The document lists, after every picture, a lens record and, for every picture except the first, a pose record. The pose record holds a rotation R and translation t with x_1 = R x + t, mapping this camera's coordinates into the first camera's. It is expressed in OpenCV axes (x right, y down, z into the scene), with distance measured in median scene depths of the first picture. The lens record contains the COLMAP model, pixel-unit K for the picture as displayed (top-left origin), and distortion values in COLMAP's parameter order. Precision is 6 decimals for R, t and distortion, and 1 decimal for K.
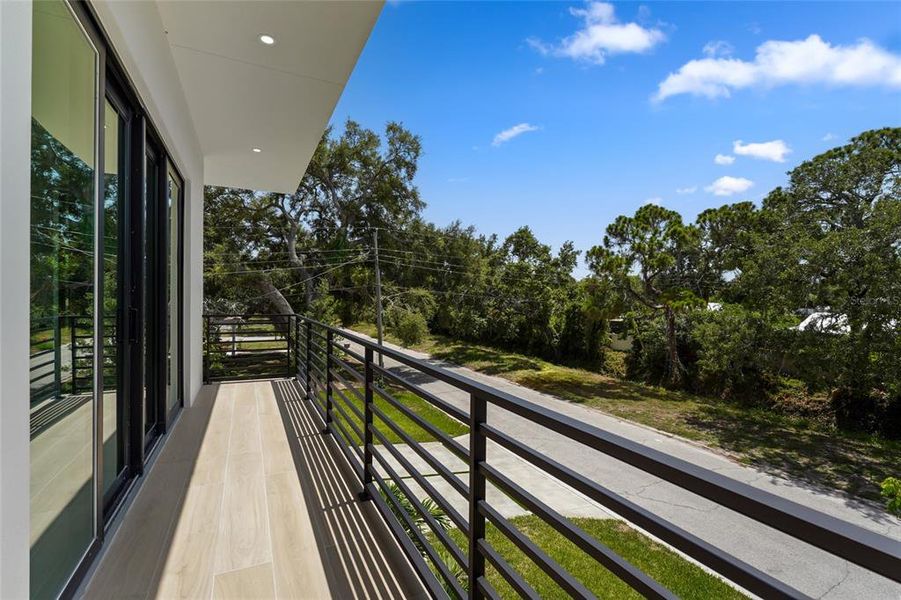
lens RADIAL K [[407.4, 0, 451.2], [0, 407.4, 298.9], [0, 0, 1]] dist [0.001220, 0.000256]
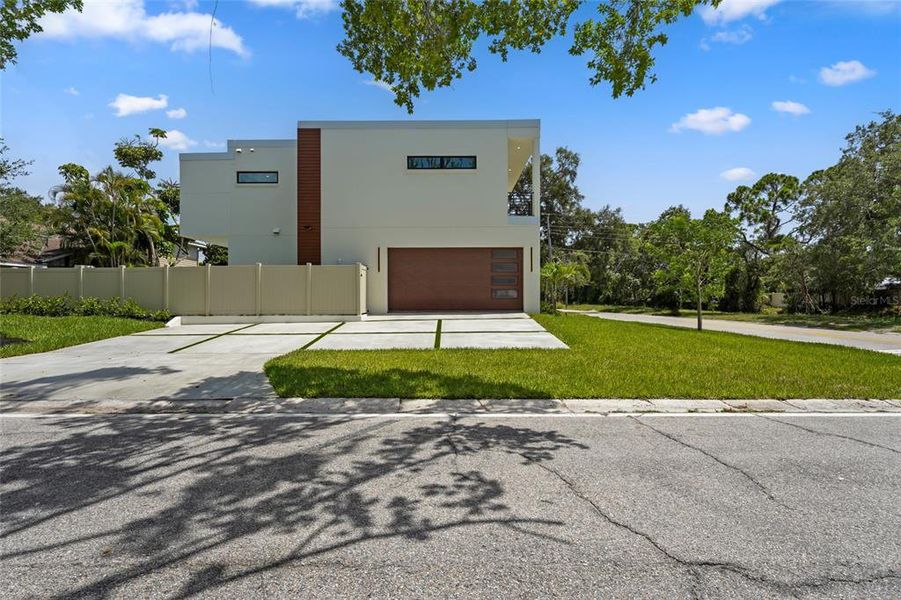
lens RADIAL K [[407.4, 0, 447.5], [0, 407.4, 301.1], [0, 0, 1]] dist [0.001220, 0.000256]
pose [[0.892492, -0.013608, -0.450858, 0.166913], [0.009050, 0.999884, -0.012265, 0.174575], [0.450973, 0.006866, 0.892511, -0.592354]]
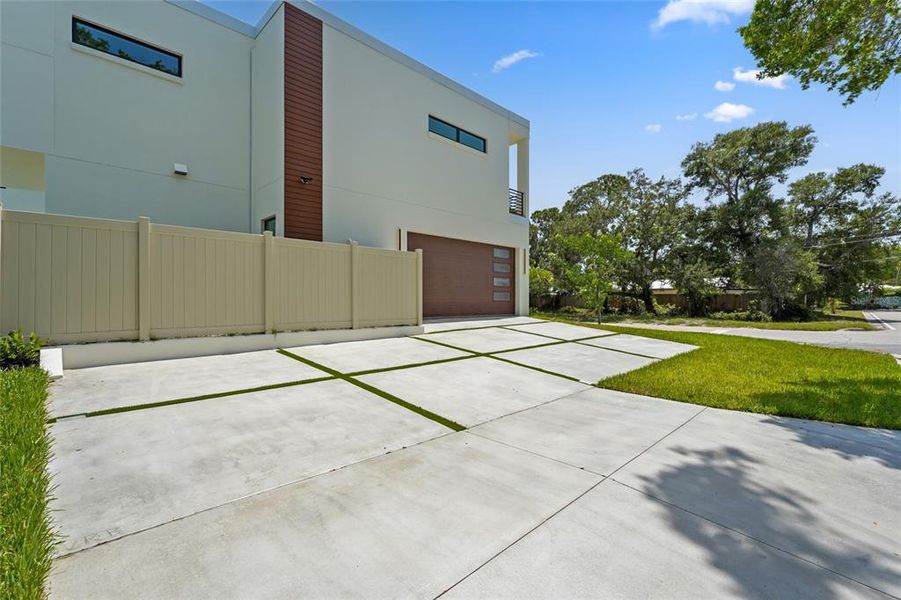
lens RADIAL K [[407.4, 0, 453.5], [0, 407.4, 300.4], [0, 0, 1]] dist [0.001220, 0.000256]
pose [[0.949521, -0.011097, 0.313508, -0.253348], [0.013965, 0.999879, -0.006902, 0.166170], [-0.313393, 0.010932, 0.949561, -0.527420]]
